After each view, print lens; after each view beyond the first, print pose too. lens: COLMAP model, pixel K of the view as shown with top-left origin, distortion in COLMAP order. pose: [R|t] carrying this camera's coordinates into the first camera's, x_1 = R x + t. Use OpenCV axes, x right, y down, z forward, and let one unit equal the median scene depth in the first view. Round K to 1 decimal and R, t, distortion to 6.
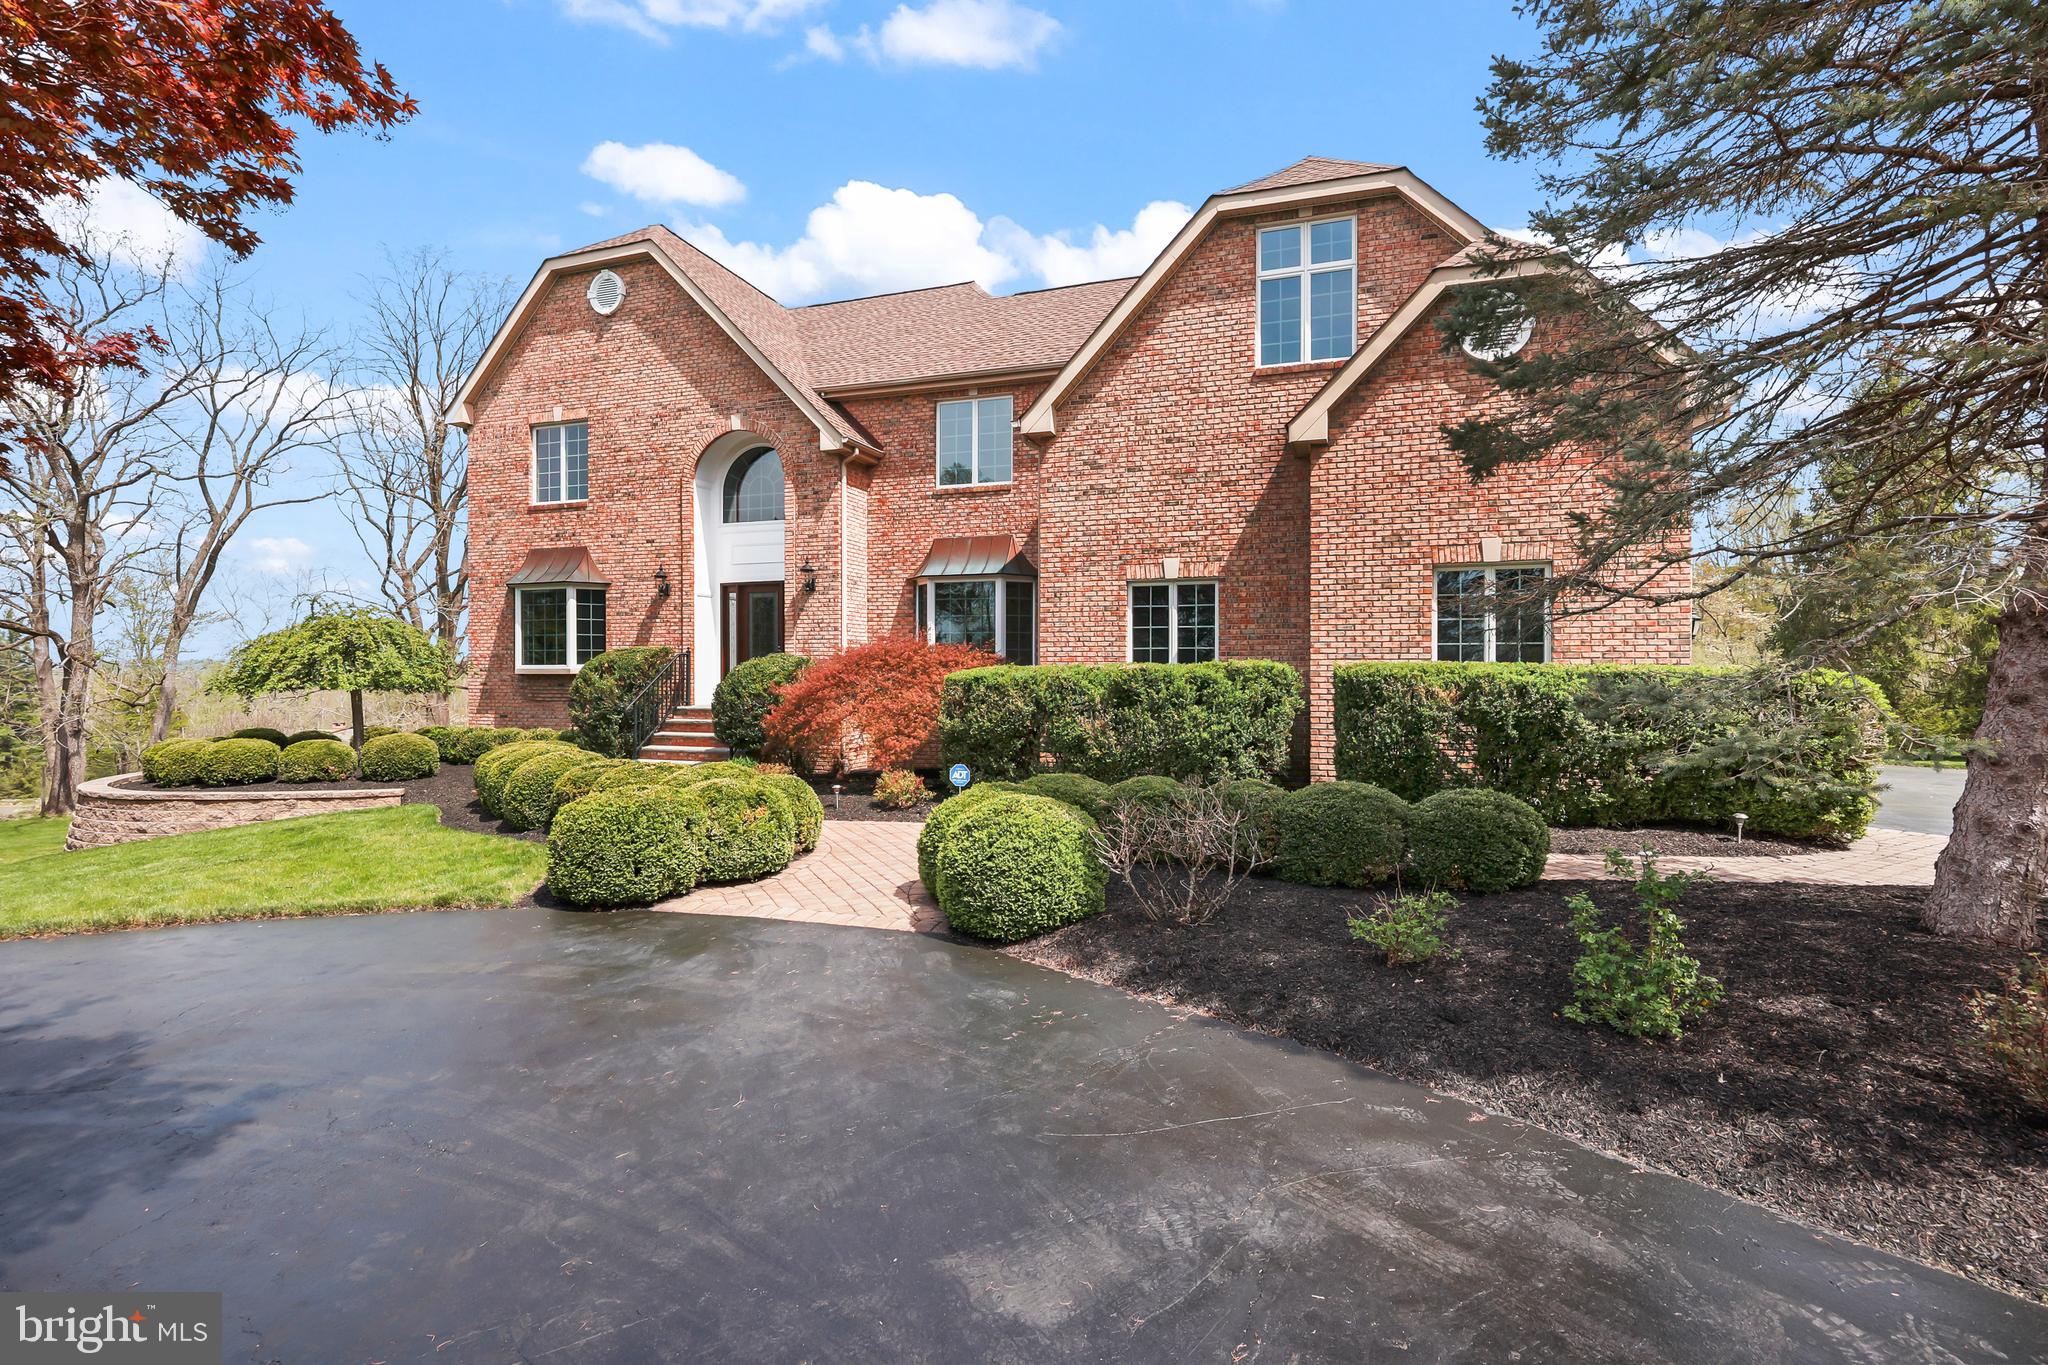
lens RADIAL K [[939.1, 0, 1024.3], [0, 939.1, 661.2], [0, 0, 1]] dist [0.000160, 0.000322]
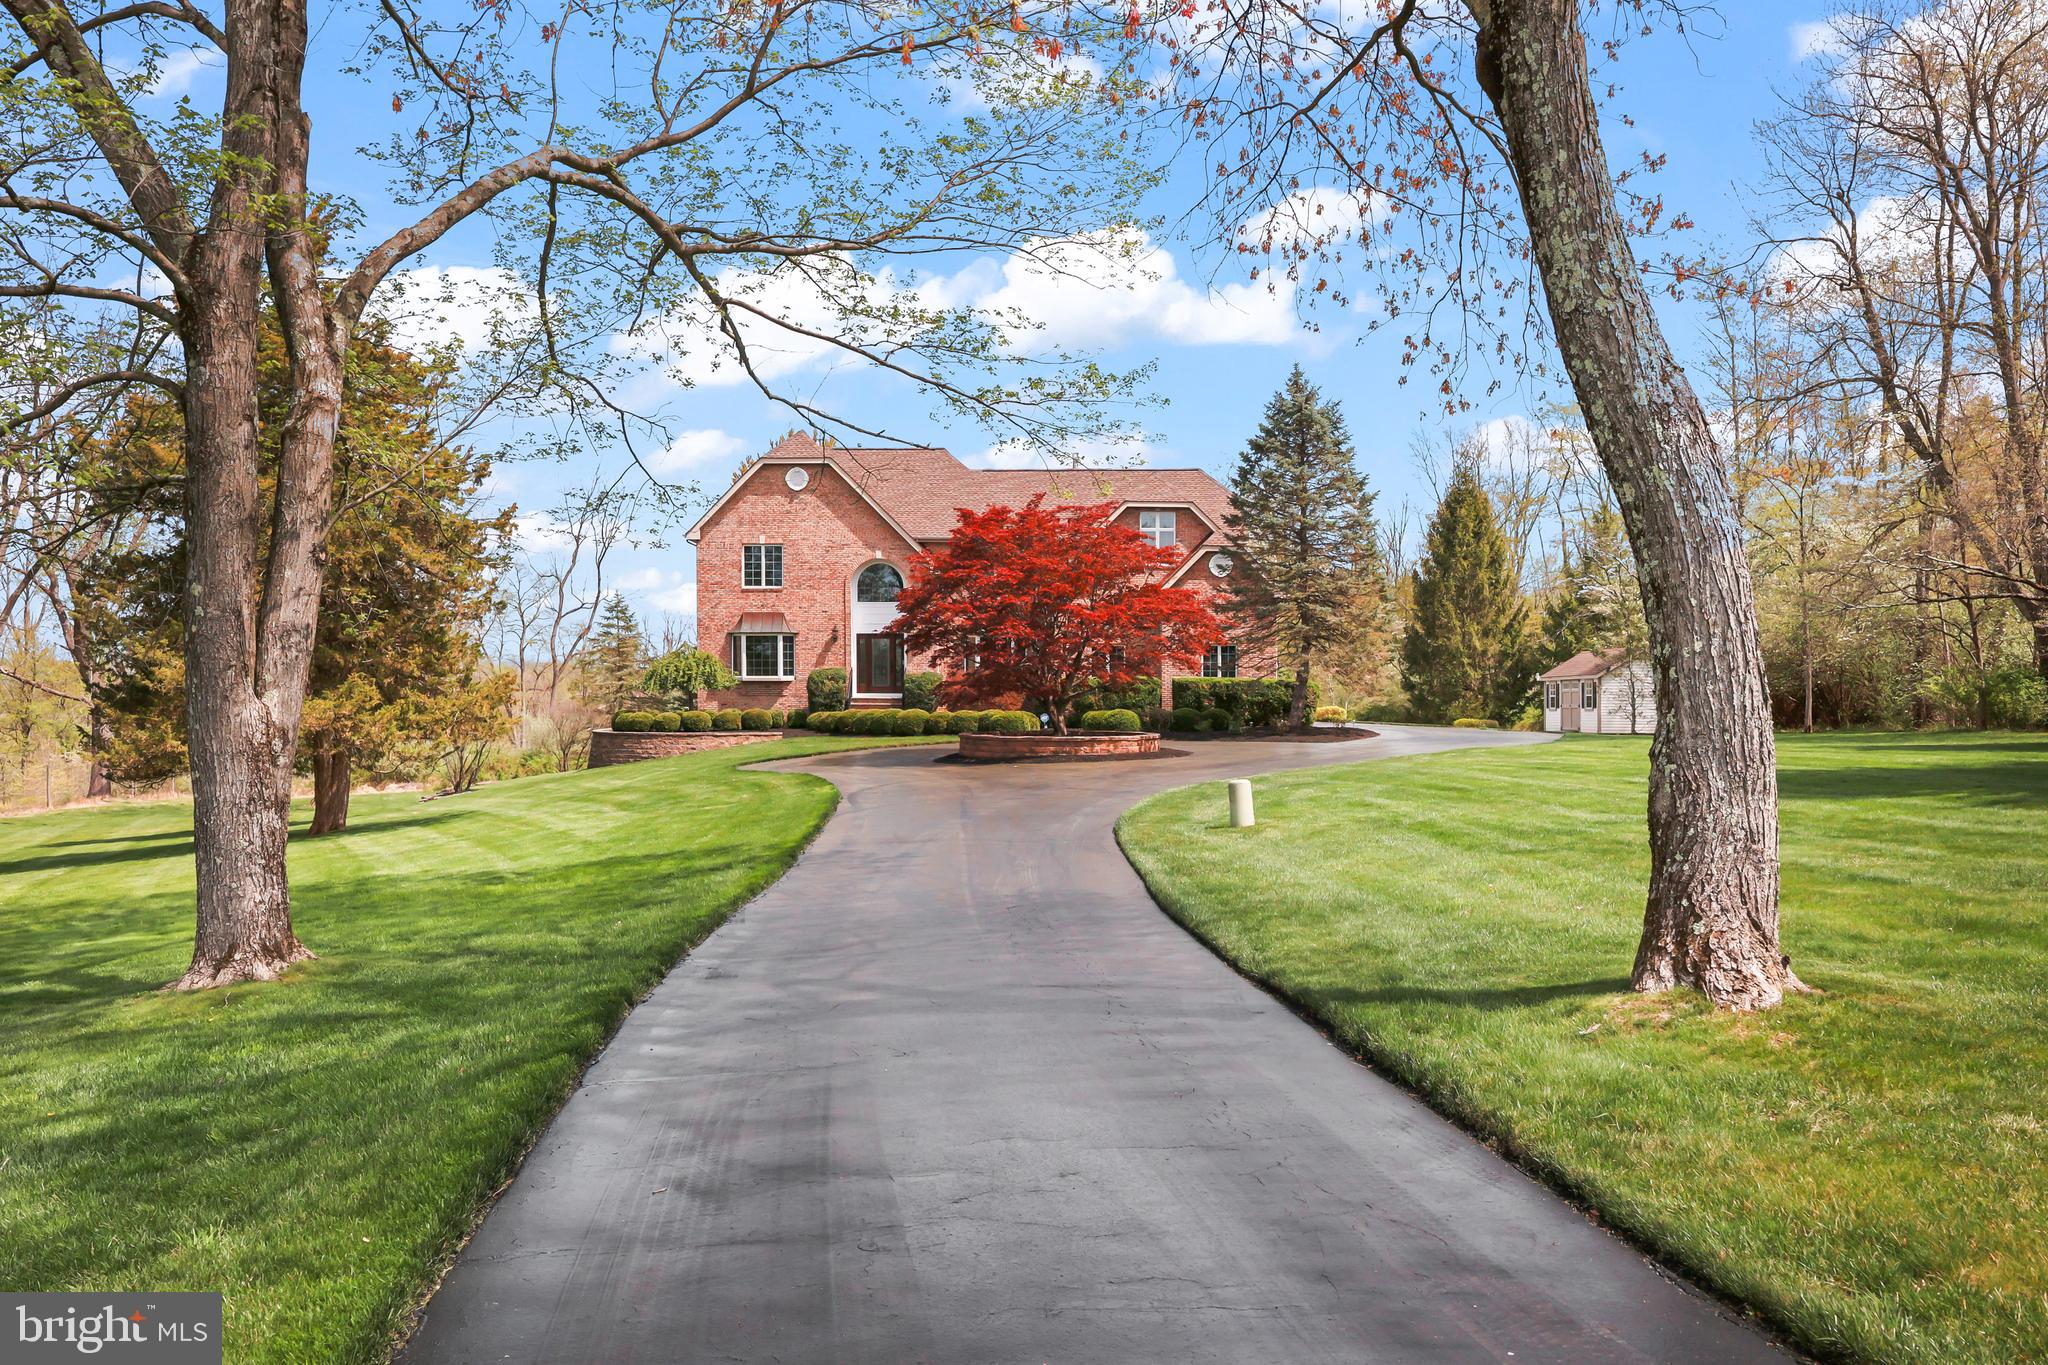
lens RADIAL K [[1719.4, 0, 1024.0], [0, 1719.4, 682.5], [0, 0, 1]] dist [0.000304, -0.000265]
pose [[0.939735, 0.000510, 0.341902, -1.286484], [-0.005328, 0.999899, 0.013153, -0.033306], [-0.341861, -0.014182, 0.939644, -2.582018]]
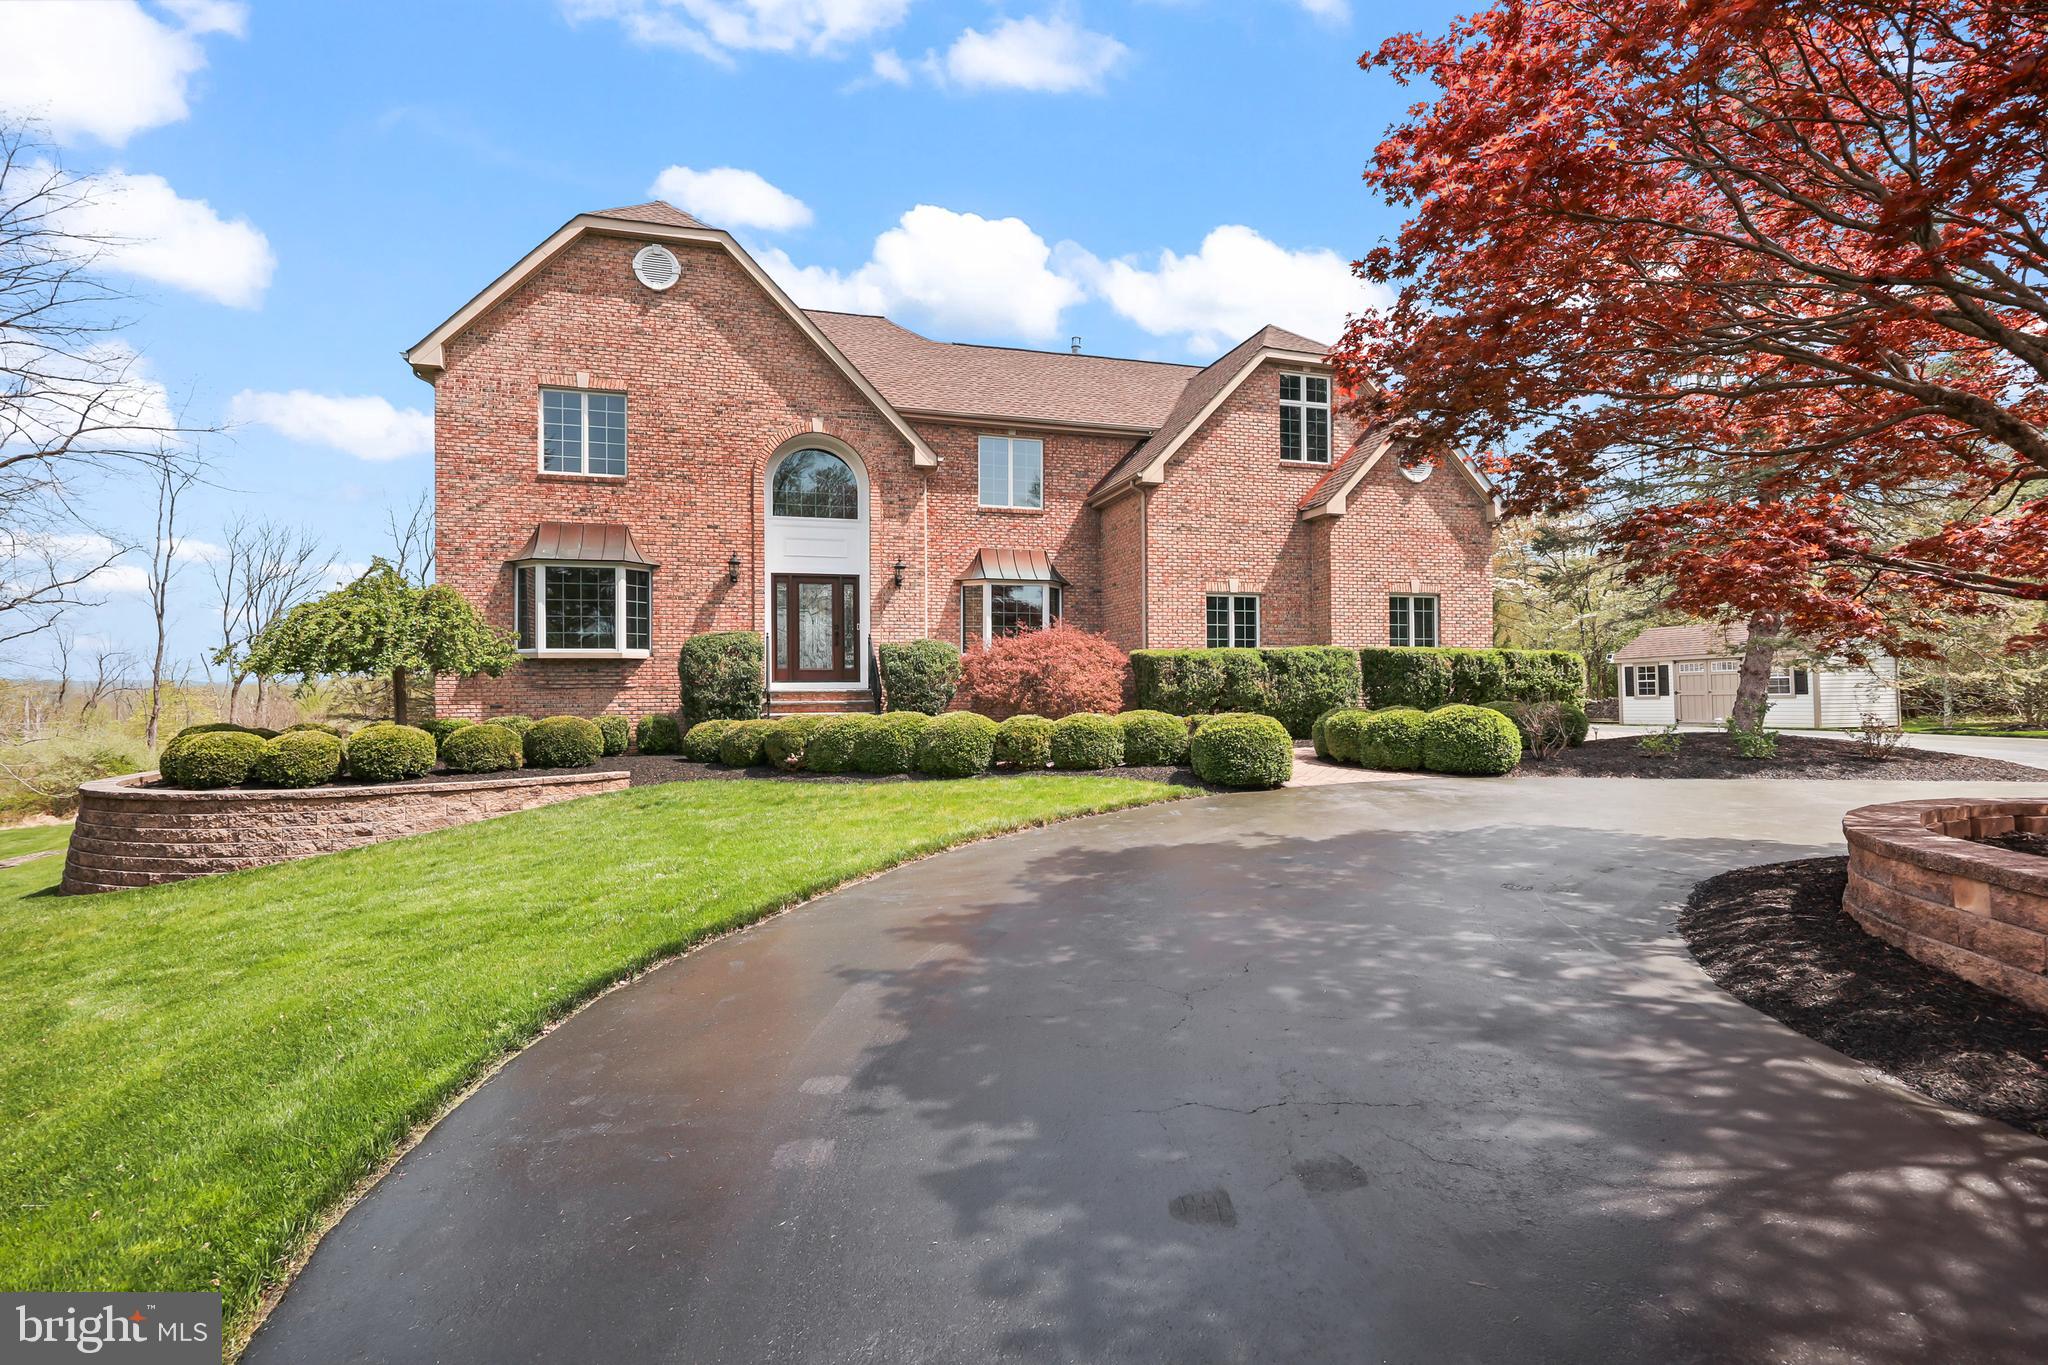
lens RADIAL K [[939.1, 0, 1024.3], [0, 939.1, 661.2], [0, 0, 1]] dist [0.000160, 0.000322]
pose [[0.810150, 0.008788, 0.586157, -0.756679], [0.000998, 0.999866, -0.016369, 0.034573], [-0.586222, 0.013847, 0.810032, -0.007452]]
